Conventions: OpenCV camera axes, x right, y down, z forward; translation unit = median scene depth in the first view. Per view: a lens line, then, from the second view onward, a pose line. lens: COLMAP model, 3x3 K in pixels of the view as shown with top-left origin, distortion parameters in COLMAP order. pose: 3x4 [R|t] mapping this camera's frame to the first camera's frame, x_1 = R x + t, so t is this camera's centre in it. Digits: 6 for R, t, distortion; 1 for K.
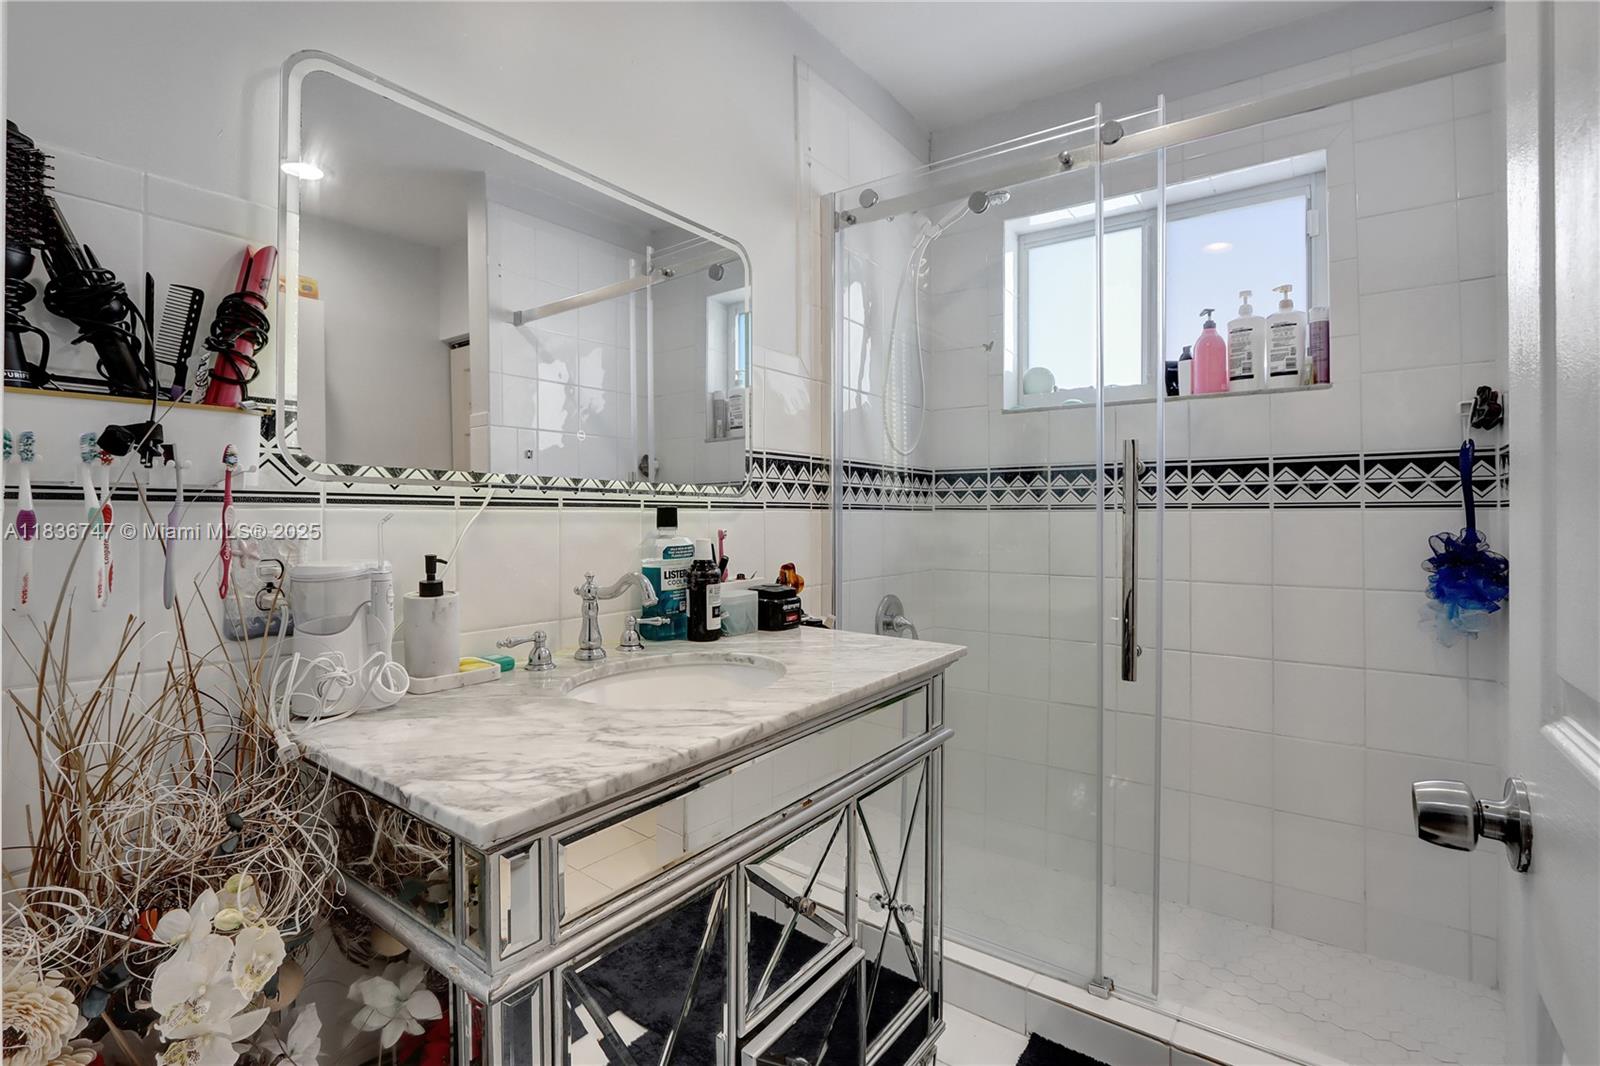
lens RADIAL K [[746.1, 0, 802.3], [0, 746.1, 517.3], [0, 0, 1]] dist [-0.018693, 0.000044]
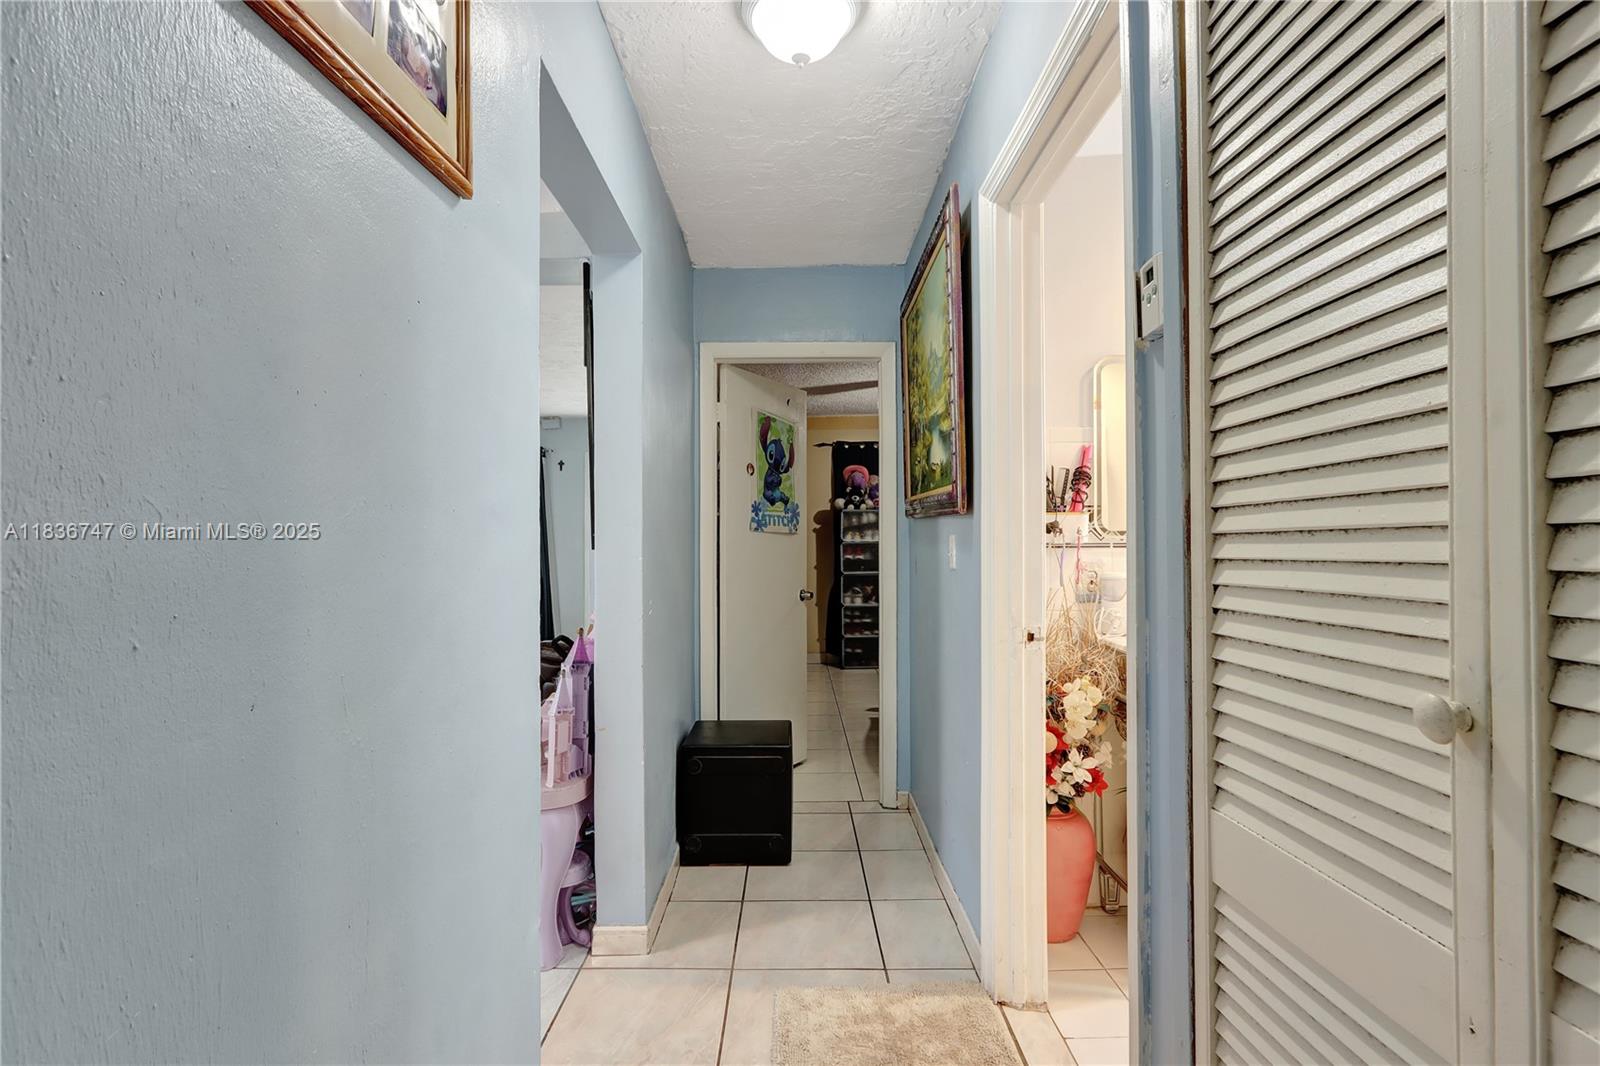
lens RADIAL K [[746.1, 0, 805.1], [0, 746.1, 533.0], [0, 0, 1]] dist [-0.018693, 0.000044]
pose [[0.570555, -0.019207, -0.821035, 0.859016], [0.002763, 0.999766, -0.021469, -0.020858], [0.821255, 0.009981, 0.570474, -1.336691]]
